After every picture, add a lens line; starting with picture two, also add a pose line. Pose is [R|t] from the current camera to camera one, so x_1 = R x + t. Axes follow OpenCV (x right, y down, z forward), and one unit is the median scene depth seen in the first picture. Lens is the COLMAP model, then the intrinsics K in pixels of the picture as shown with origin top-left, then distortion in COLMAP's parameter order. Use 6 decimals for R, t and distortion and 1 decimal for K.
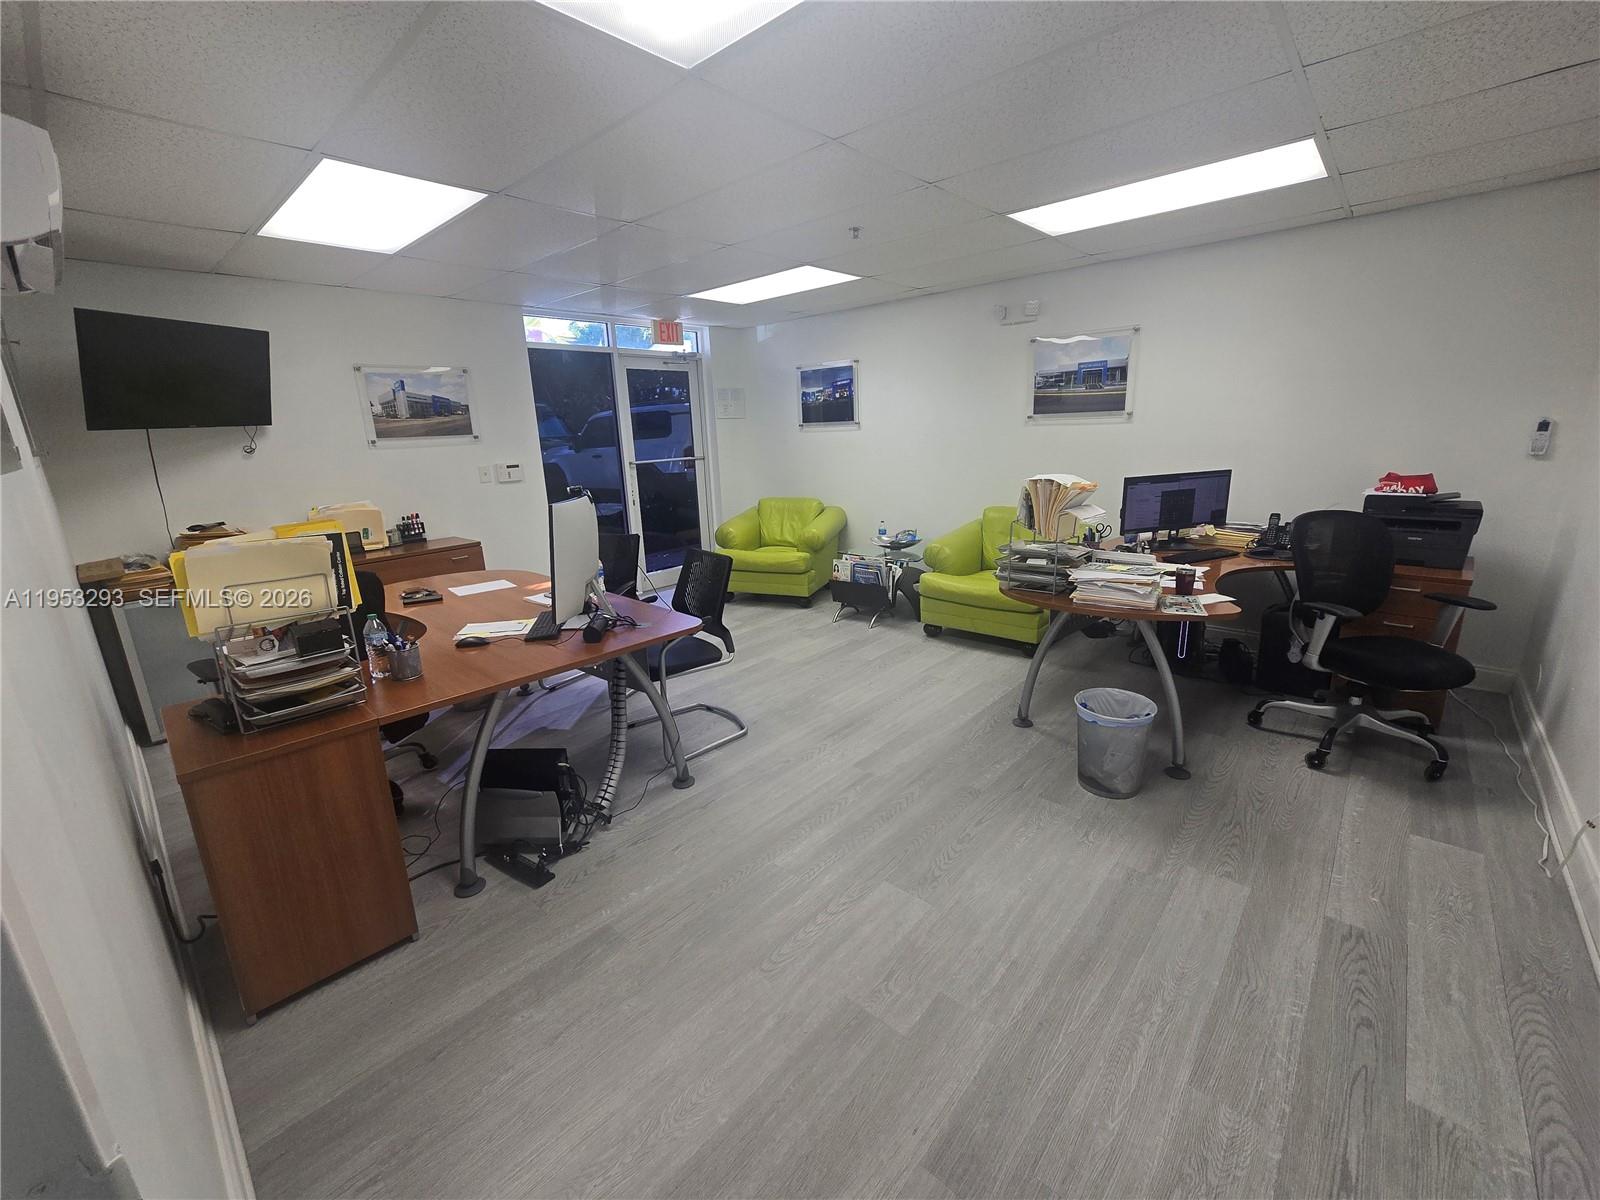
lens RADIAL K [[645.5, 0, 804.1], [0, 645.5, 592.9], [0, 0, 1]] dist [-0.003943, 0.001549]
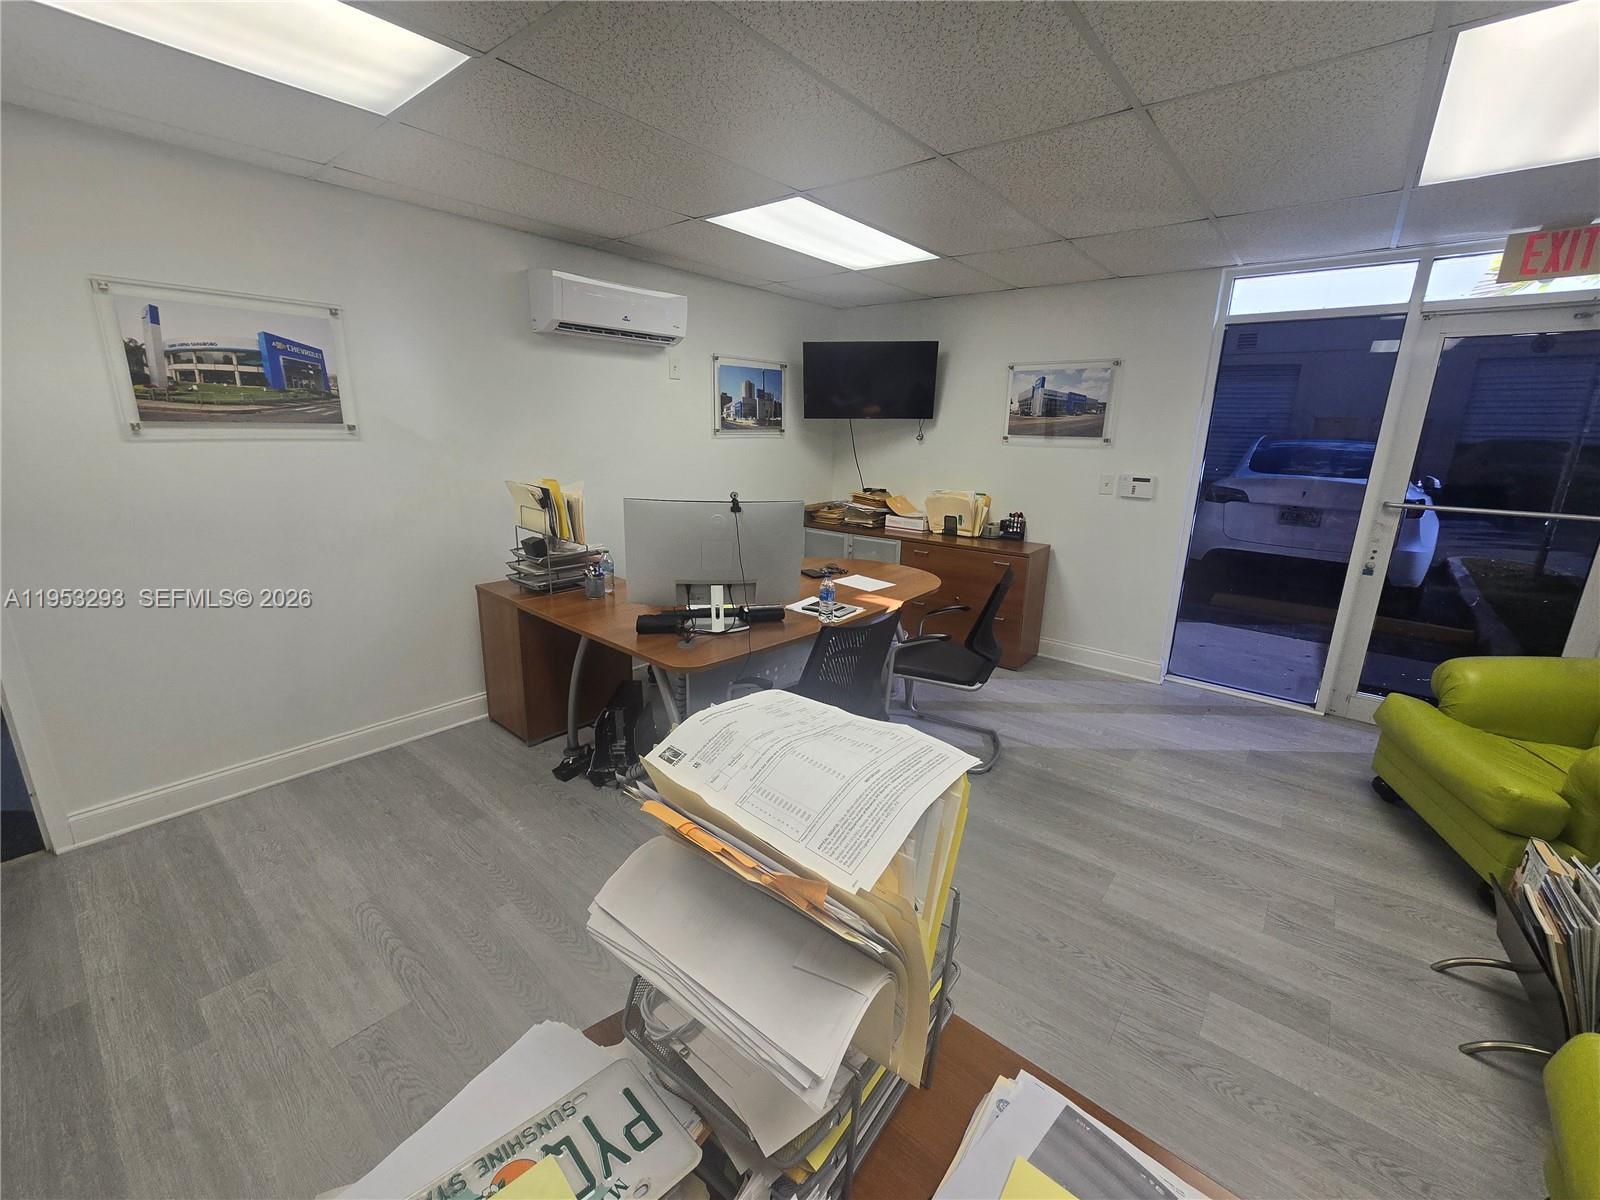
lens RADIAL K [[645.5, 0, 800.7], [0, 645.5, 599.5], [0, 0, 1]] dist [-0.003943, 0.001549]
pose [[0.057043, 0.299924, -0.952256, 0.379593], [-0.274235, 0.921828, 0.273912, -0.187730], [0.959969, 0.245518, 0.134834, 0.603354]]
